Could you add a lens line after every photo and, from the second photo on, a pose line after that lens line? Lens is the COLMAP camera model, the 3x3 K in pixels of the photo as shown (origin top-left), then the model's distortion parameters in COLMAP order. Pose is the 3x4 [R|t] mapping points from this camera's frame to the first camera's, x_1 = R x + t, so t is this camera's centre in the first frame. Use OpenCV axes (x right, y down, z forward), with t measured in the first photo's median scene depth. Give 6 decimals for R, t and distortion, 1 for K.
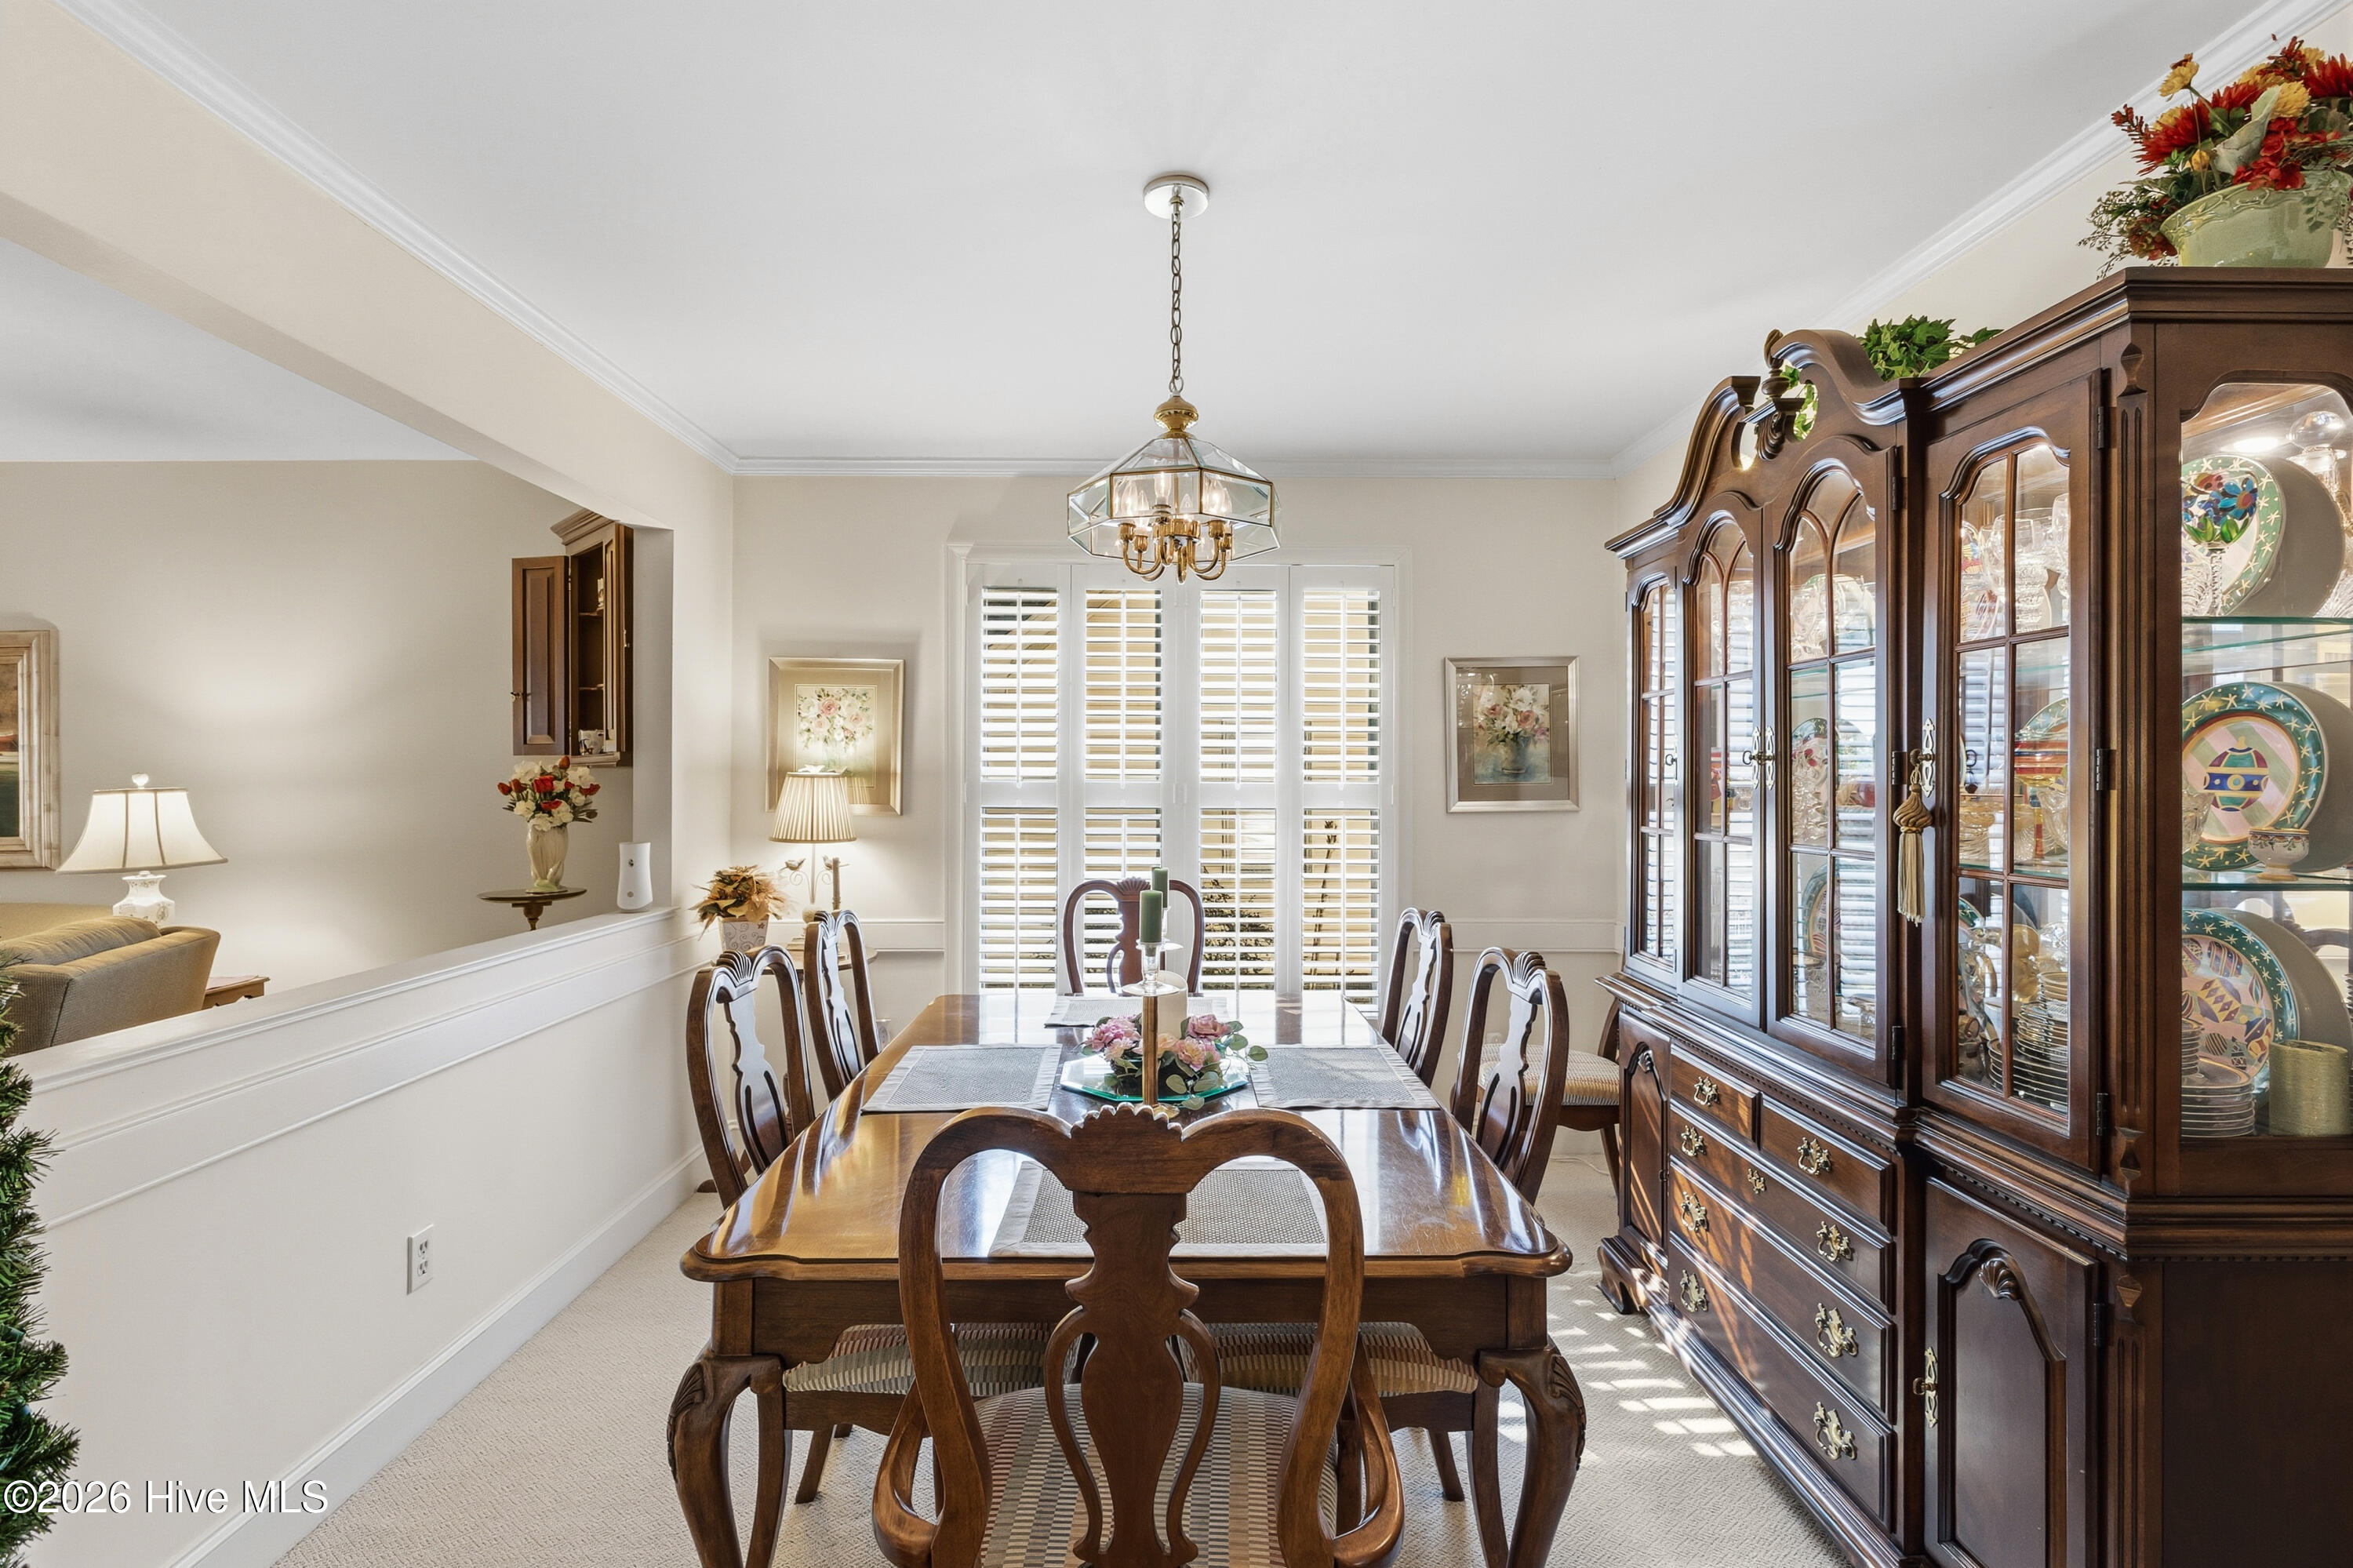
lens RADIAL K [[1078.7, 0, 1192.4], [0, 1078.7, 779.0], [0, 0, 1]] dist [0.001156, -0.001591]
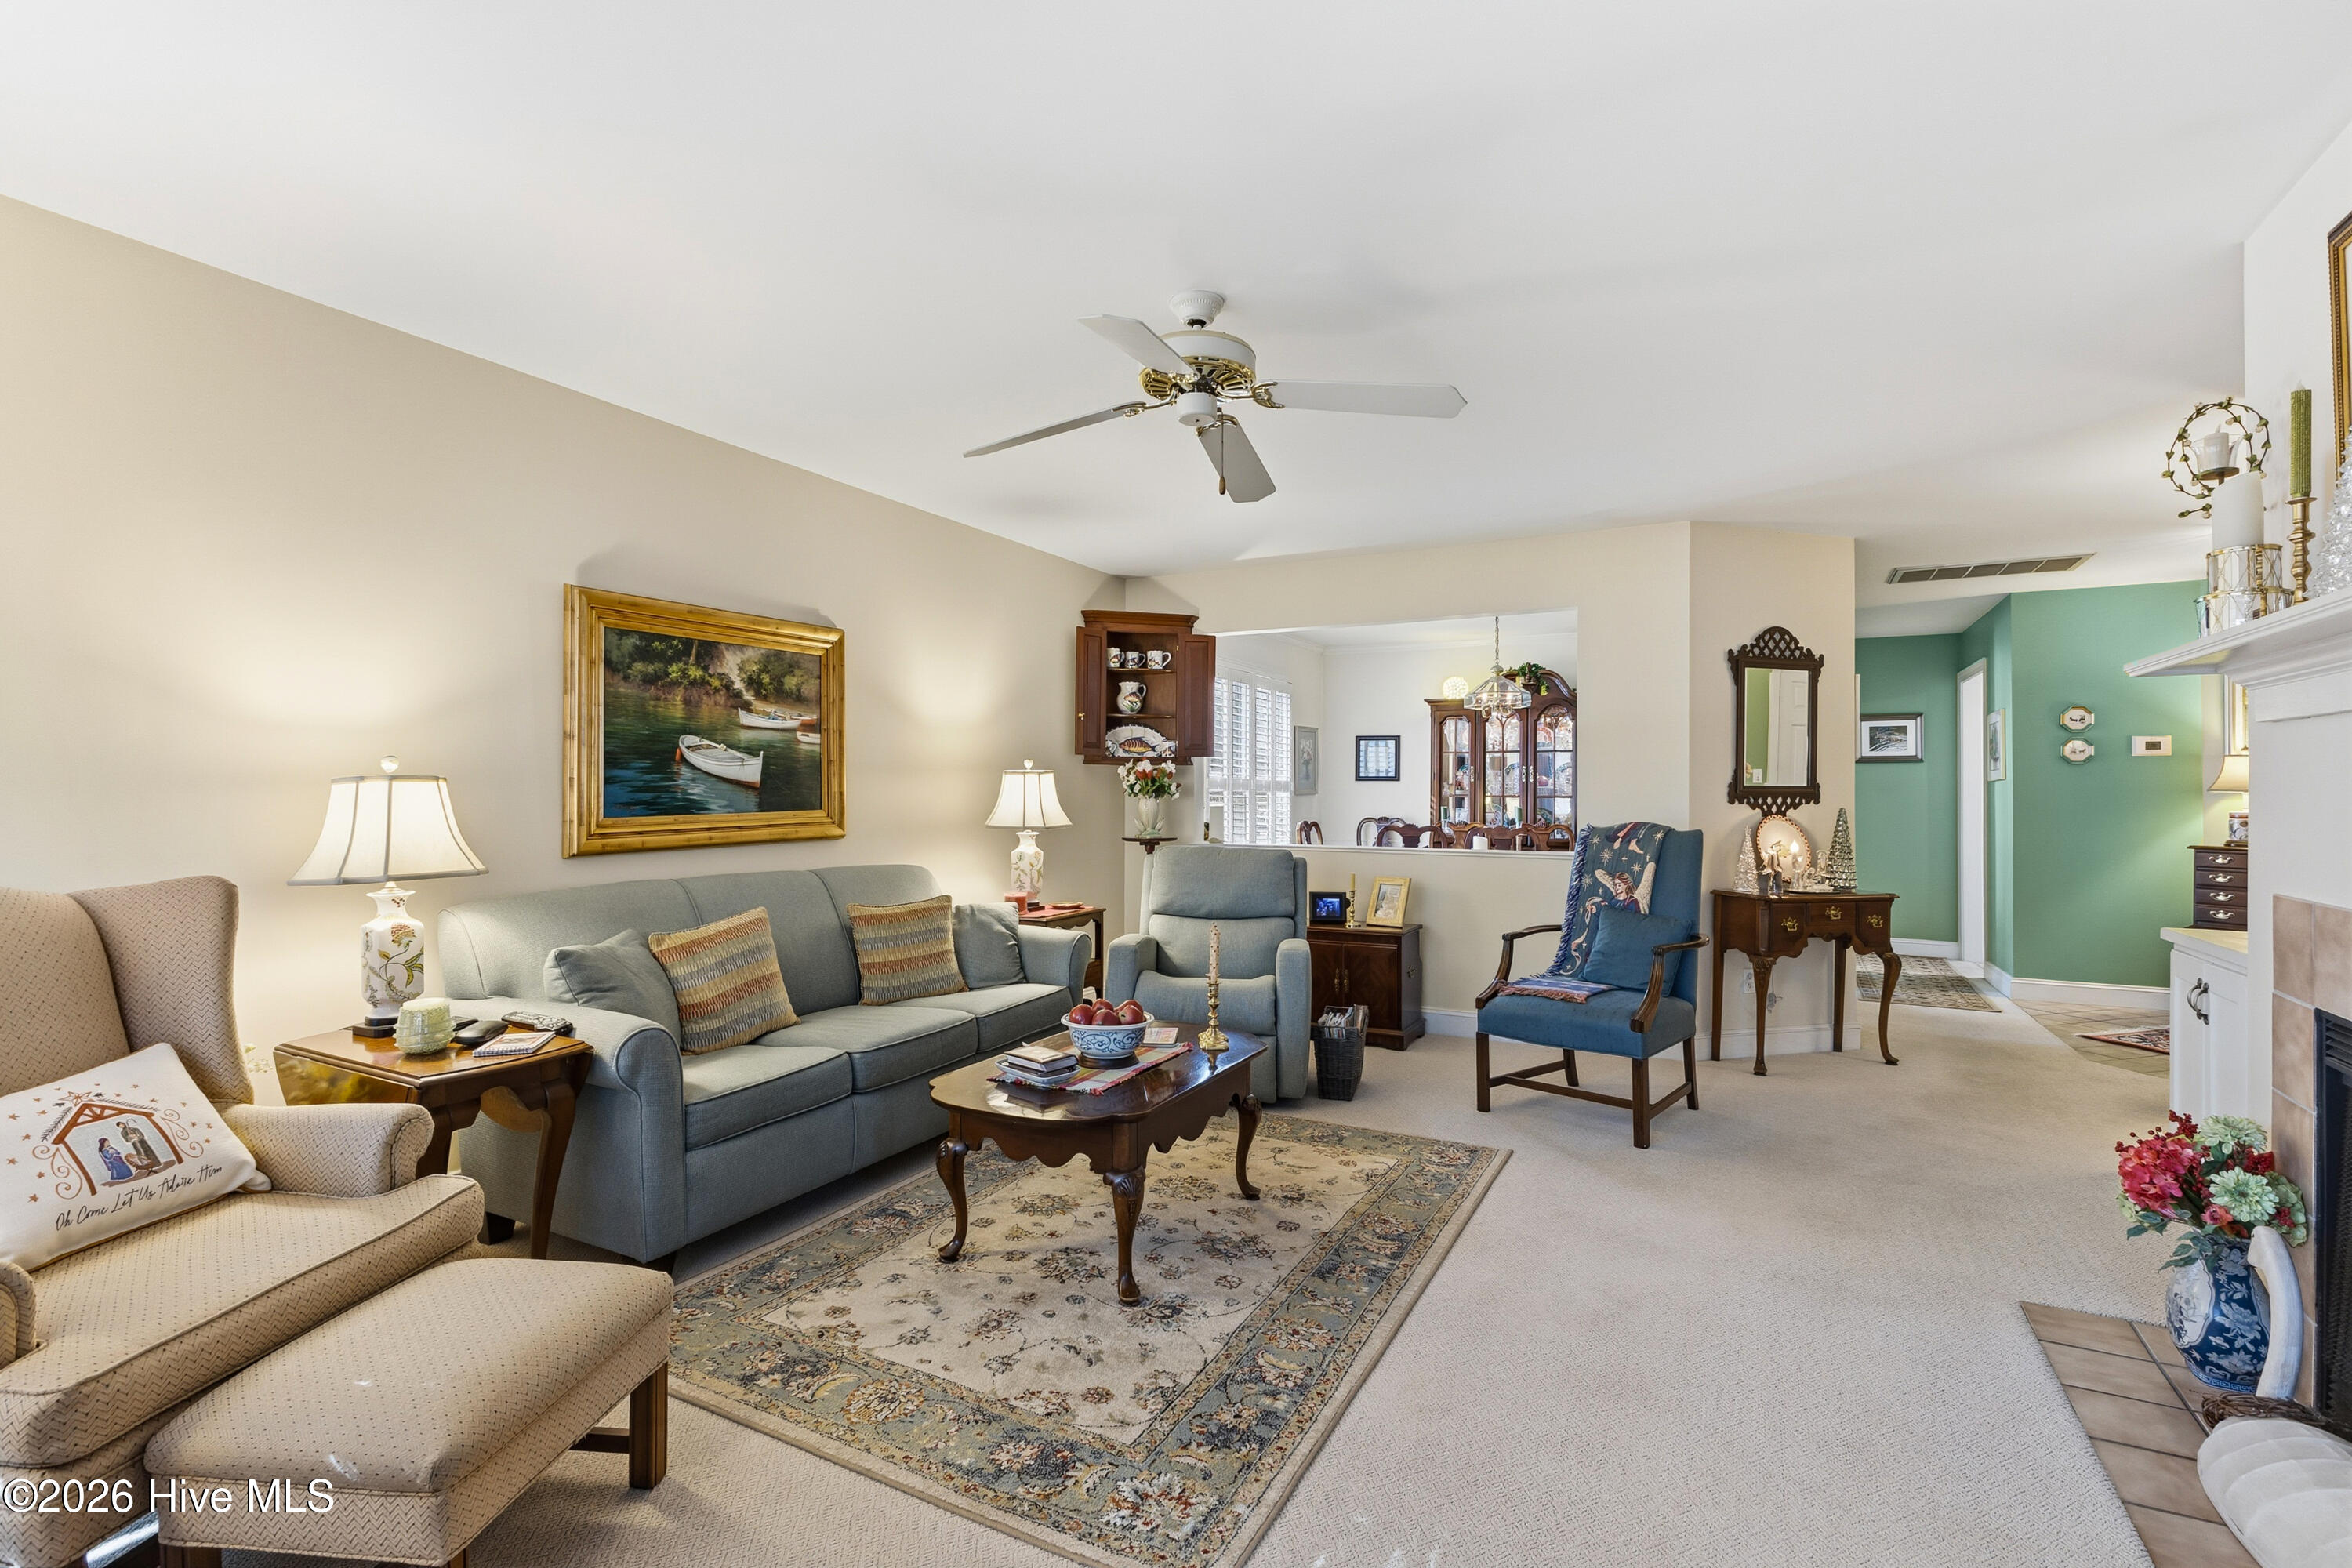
lens RADIAL K [[1078.2, 0, 1159.6], [0, 1078.2, 794.2], [0, 0, 1]] dist [0.001156, -0.001591]
pose [[0.481397, 0.008554, 0.876461, -1.933772], [-0.002535, 0.999962, -0.008367, 0.046365], [-0.876499, 0.001806, 0.481400, 0.155582]]
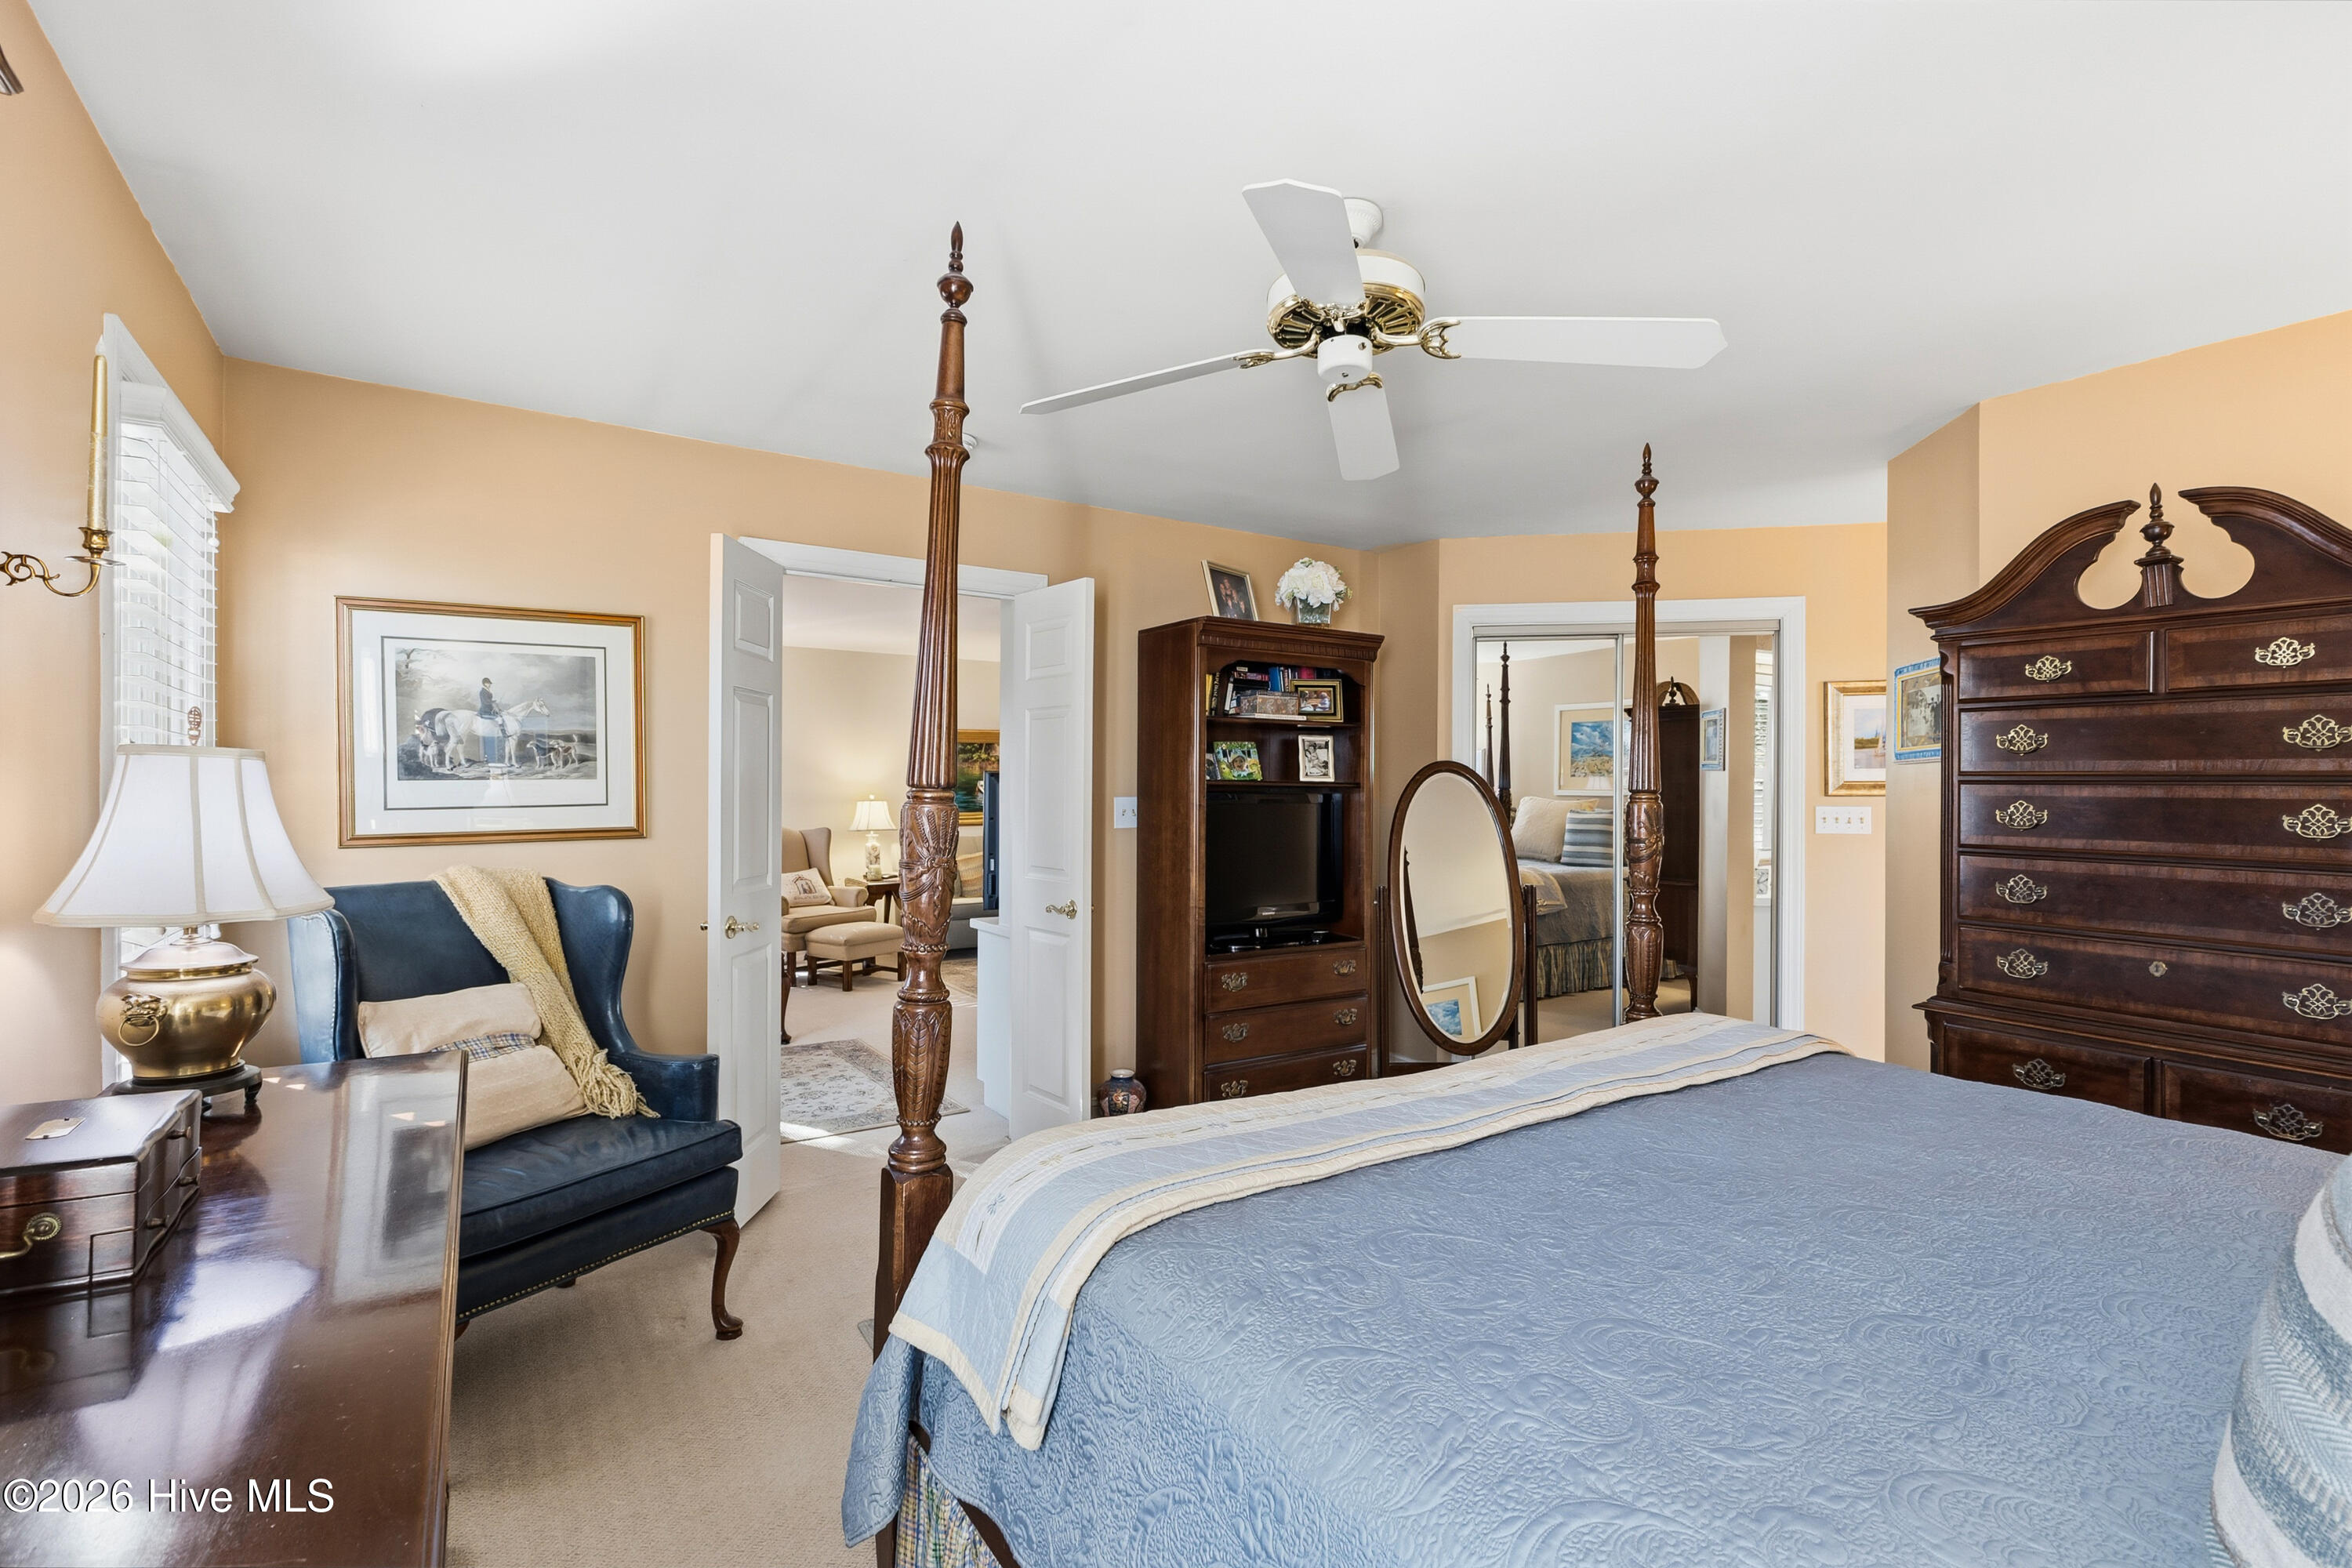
lens RADIAL K [[1078.2, 0, 1169.4], [0, 1078.2, 785.3], [0, 0, 1]] dist [0.001156, -0.001591]
pose [[0.837027, 0.009563, 0.547079, -2.296029], [-0.006182, 0.999949, -0.008020, 0.013589], [-0.547127, 0.003331, 0.837043, -1.365745]]
